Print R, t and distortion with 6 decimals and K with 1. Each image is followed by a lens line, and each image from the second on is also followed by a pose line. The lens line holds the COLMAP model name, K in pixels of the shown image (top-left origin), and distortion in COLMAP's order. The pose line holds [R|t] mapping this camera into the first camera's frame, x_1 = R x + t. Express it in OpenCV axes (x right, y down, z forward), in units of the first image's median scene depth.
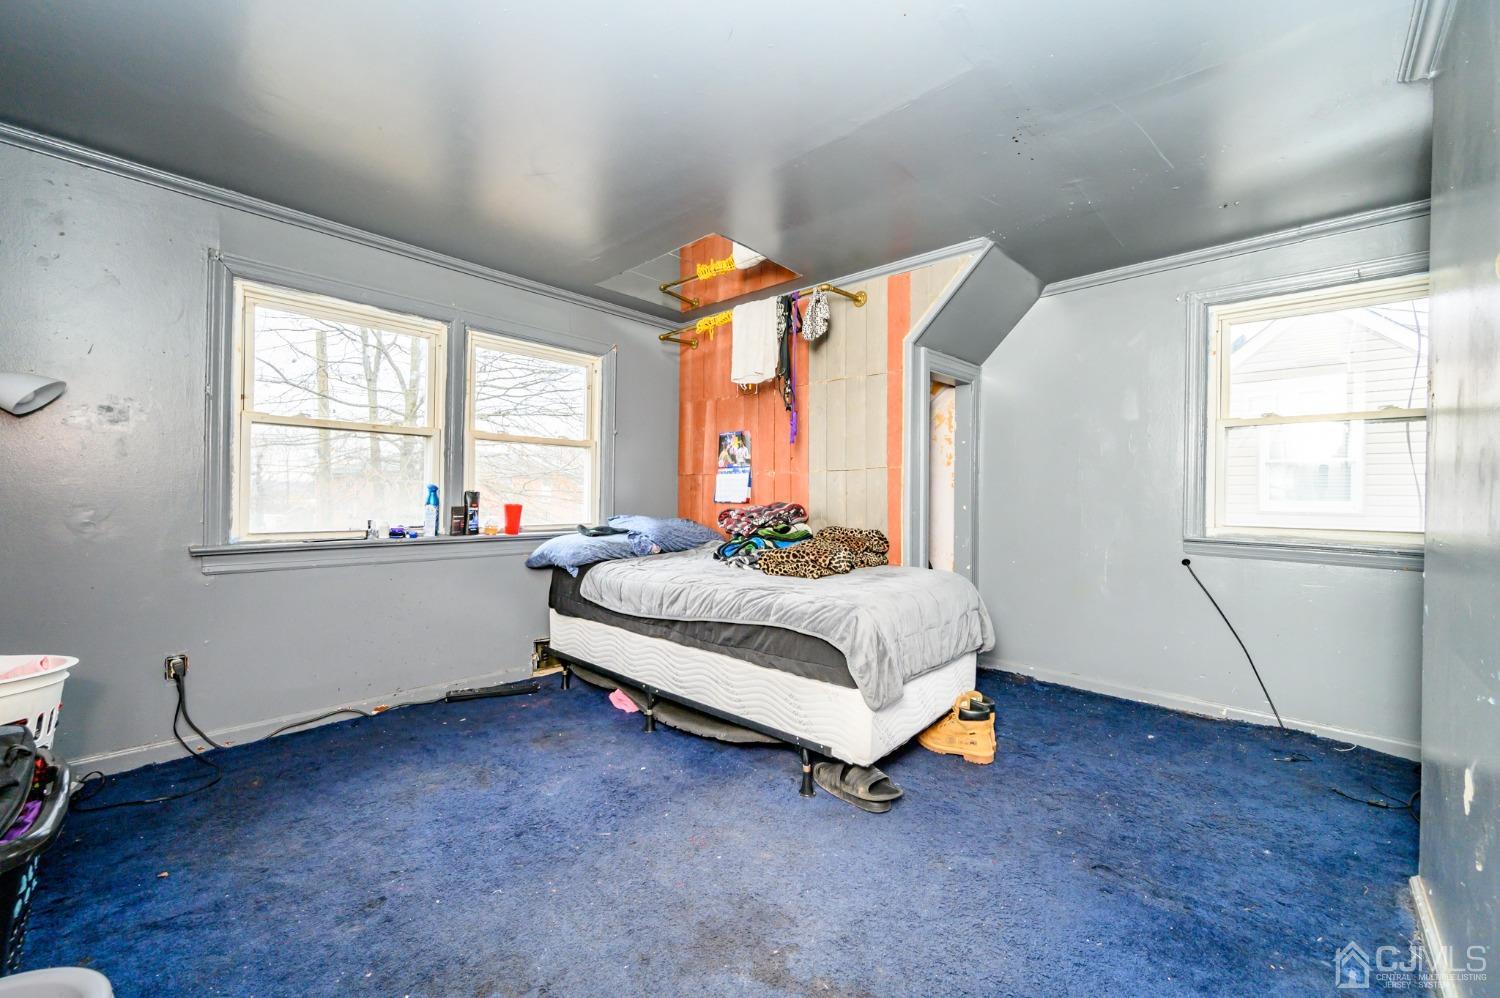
lens RADIAL K [[589.6, 0, 749.8], [0, 589.6, 495.5], [0, 0, 1]] dist [-0.001966, 0.000061]
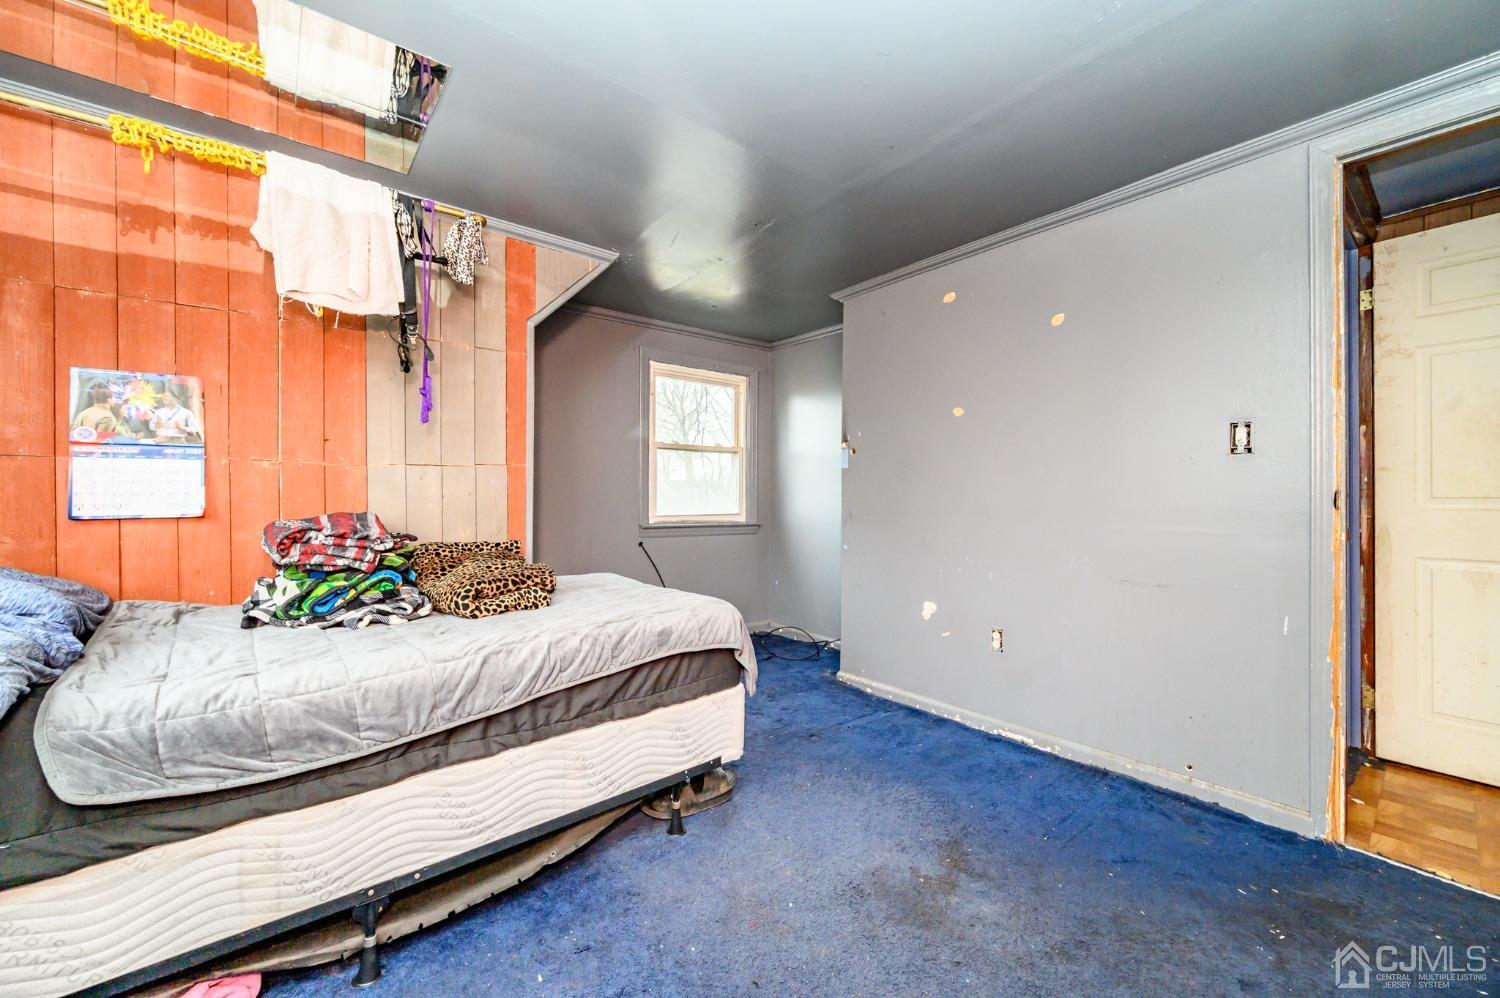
lens RADIAL K [[589.6, 0, 751.4], [0, 589.6, 496.3], [0, 0, 1]] dist [-0.001966, 0.000061]
pose [[0.134543, -0.011802, 0.990837, -0.585253], [0.008198, 0.999908, 0.010796, -0.010005], [-0.990874, 0.006670, 0.134628, 0.582652]]
